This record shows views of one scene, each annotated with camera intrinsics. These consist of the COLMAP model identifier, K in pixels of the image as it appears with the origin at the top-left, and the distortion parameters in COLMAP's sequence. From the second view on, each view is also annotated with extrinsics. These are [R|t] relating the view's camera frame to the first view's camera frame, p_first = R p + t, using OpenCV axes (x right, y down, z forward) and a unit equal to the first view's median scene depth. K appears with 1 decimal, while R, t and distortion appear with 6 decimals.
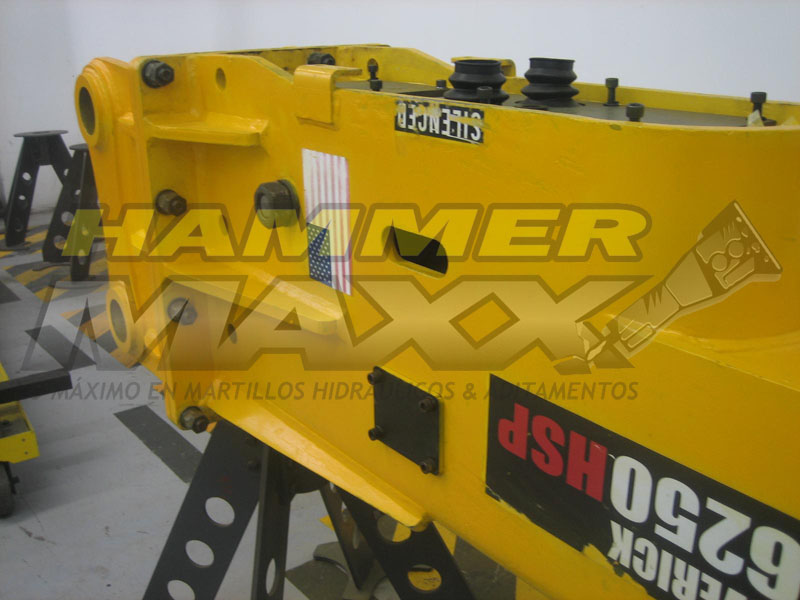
lens RADIAL K [[847.4, 0, 400.0], [0, 847.4, 300.0], [0, 0, 1]] dist [-0.139365, 0.165683]
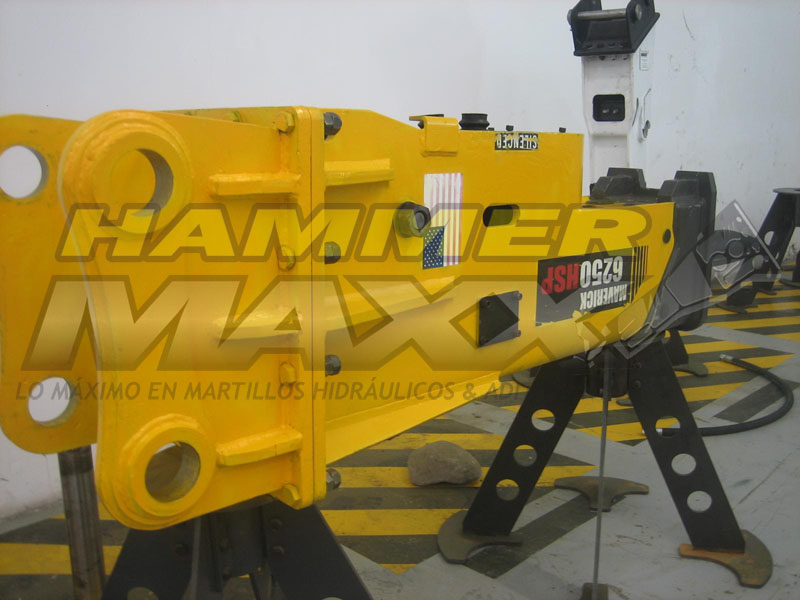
lens RADIAL K [[847.4, 0, 400.0], [0, 847.4, 300.0], [0, 0, 1]] dist [-0.139365, 0.165683]
pose [[-0.127385, -0.173557, 0.976551, -1.796255], [0.321578, 0.924160, 0.206194, -0.341957], [-0.938275, 0.340304, -0.061912, 1.411826]]
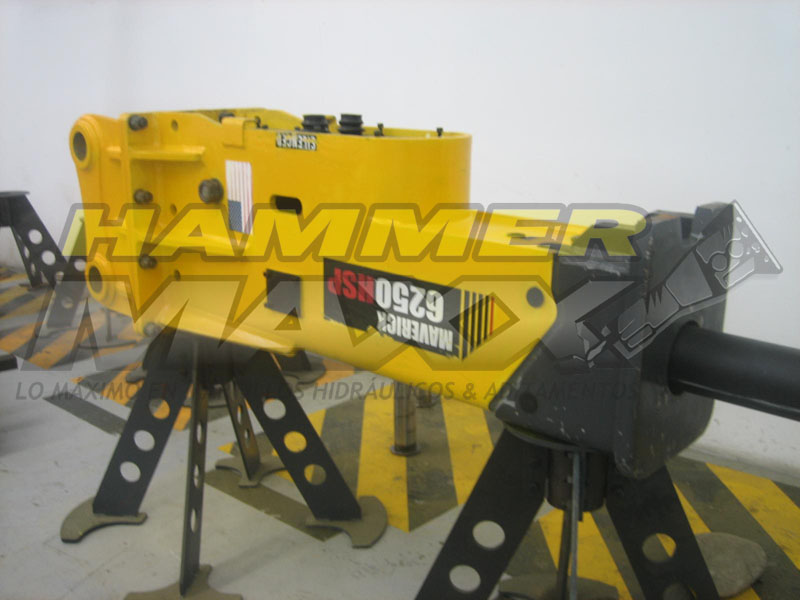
lens RADIAL K [[847.4, 0, 400.0], [0, 847.4, 300.0], [0, 0, 1]] dist [-0.139365, 0.165683]
pose [[0.986197, -0.024411, 0.163769, -0.053758], [0.036687, 0.996704, -0.072354, 0.342941], [-0.161463, 0.077363, 0.983842, -1.091993]]
